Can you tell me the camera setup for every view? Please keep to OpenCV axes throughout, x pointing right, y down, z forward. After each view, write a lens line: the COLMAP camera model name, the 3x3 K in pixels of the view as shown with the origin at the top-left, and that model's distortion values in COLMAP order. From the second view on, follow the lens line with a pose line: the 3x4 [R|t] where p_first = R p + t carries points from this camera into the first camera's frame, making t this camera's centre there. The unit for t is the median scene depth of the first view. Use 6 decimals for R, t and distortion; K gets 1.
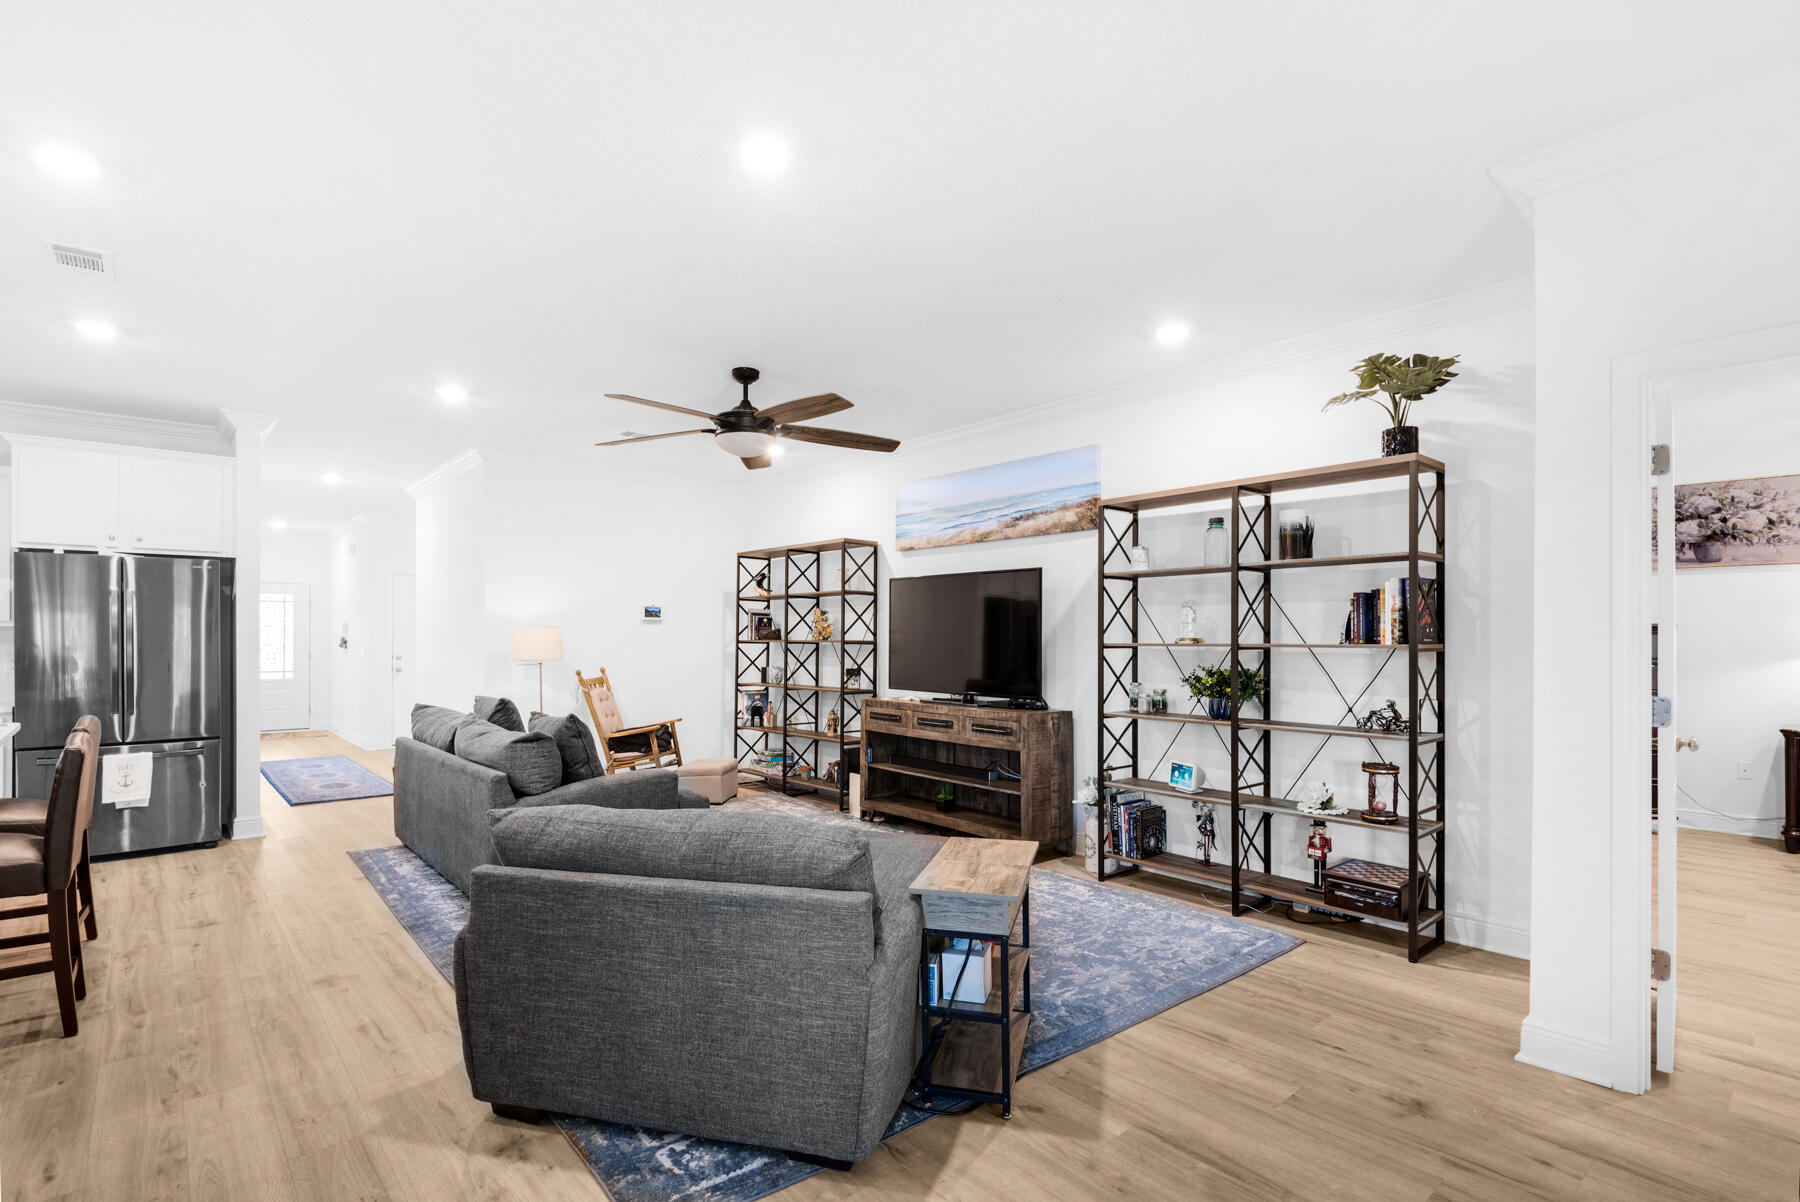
lens RADIAL K [[844.7, 0, 894.2], [0, 844.7, 633.5], [0, 0, 1]] dist [0.023406, -0.016778]
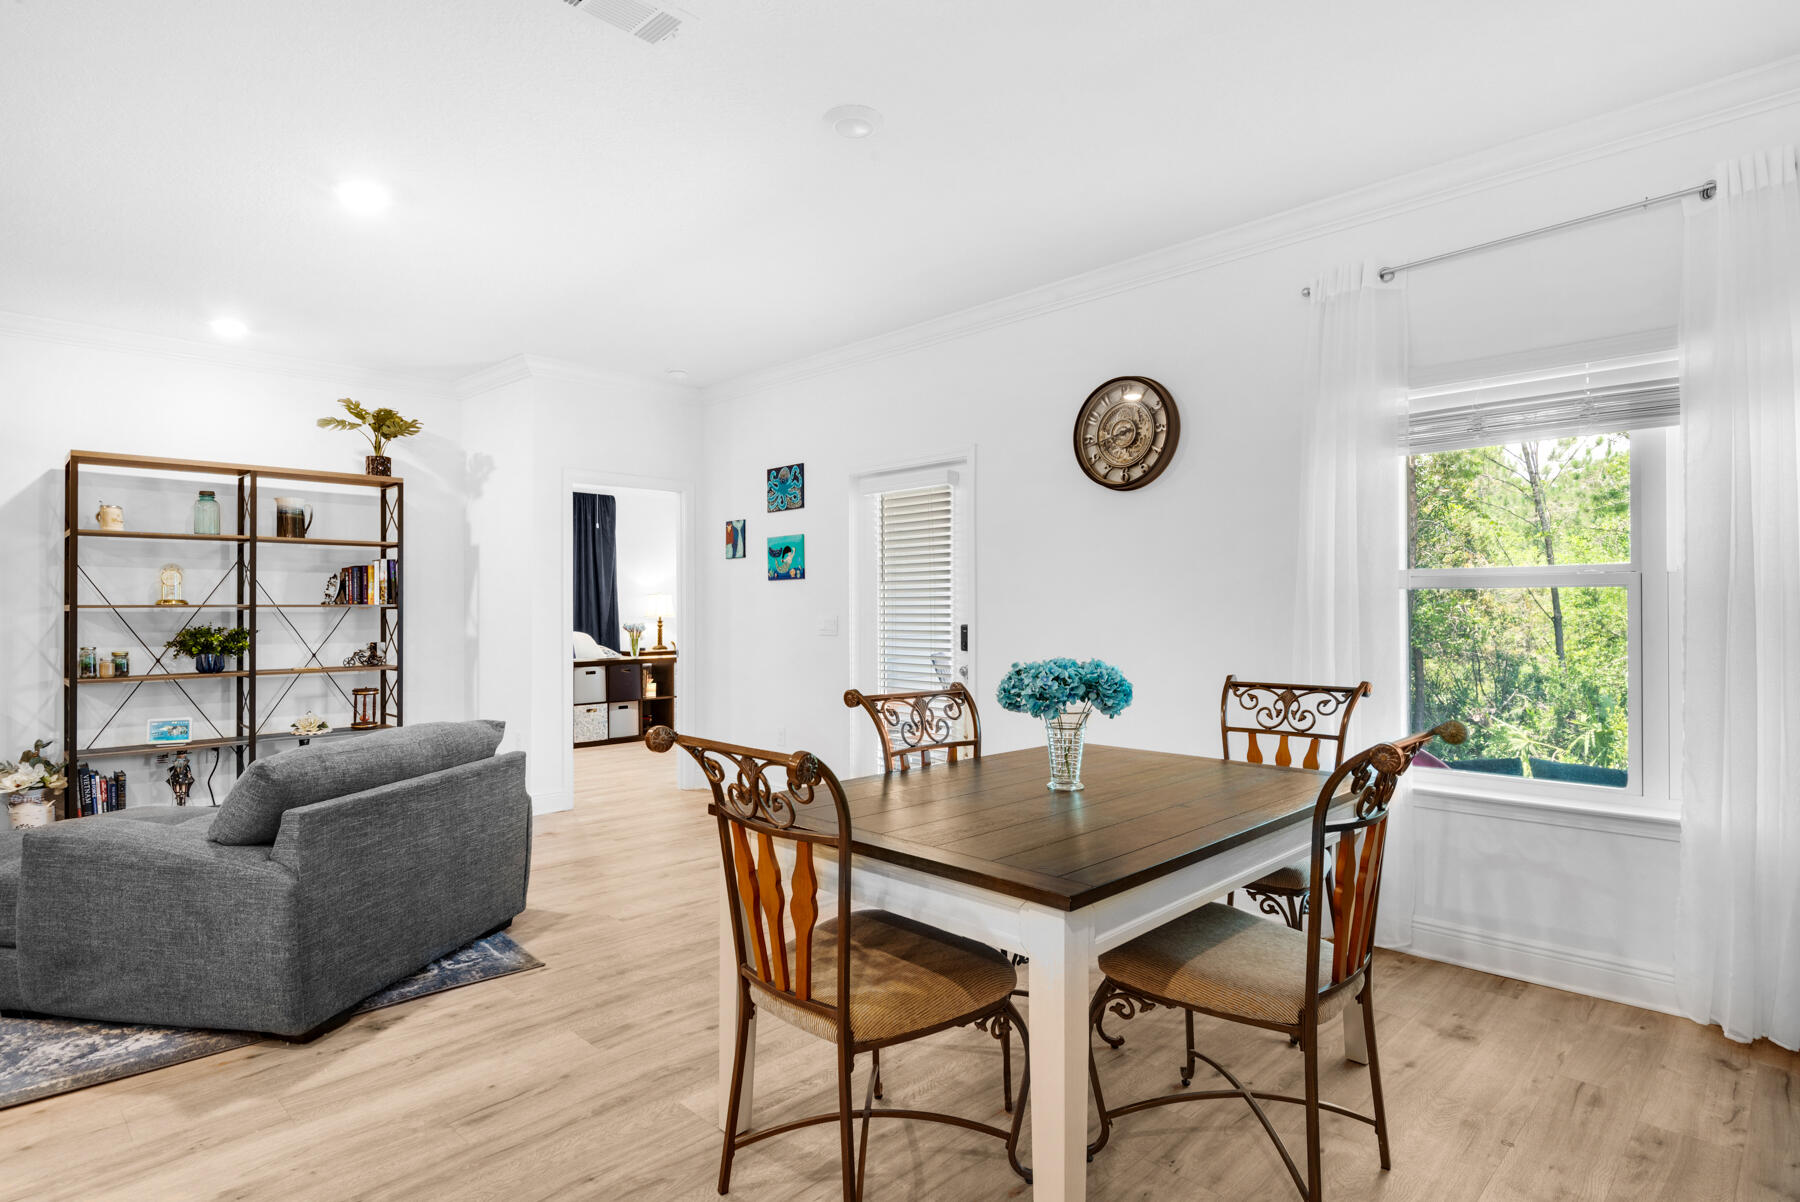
lens RADIAL K [[932.4, 0, 893.4], [0, 932.4, 608.9], [0, 0, 1]] dist [0.014369, -0.000164]
pose [[-0.071921, 0.001855, 0.997409, -0.851518], [-0.001096, 0.999998, -0.001938, 0.017046], [-0.997410, -0.001232, -0.071919, 0.185281]]
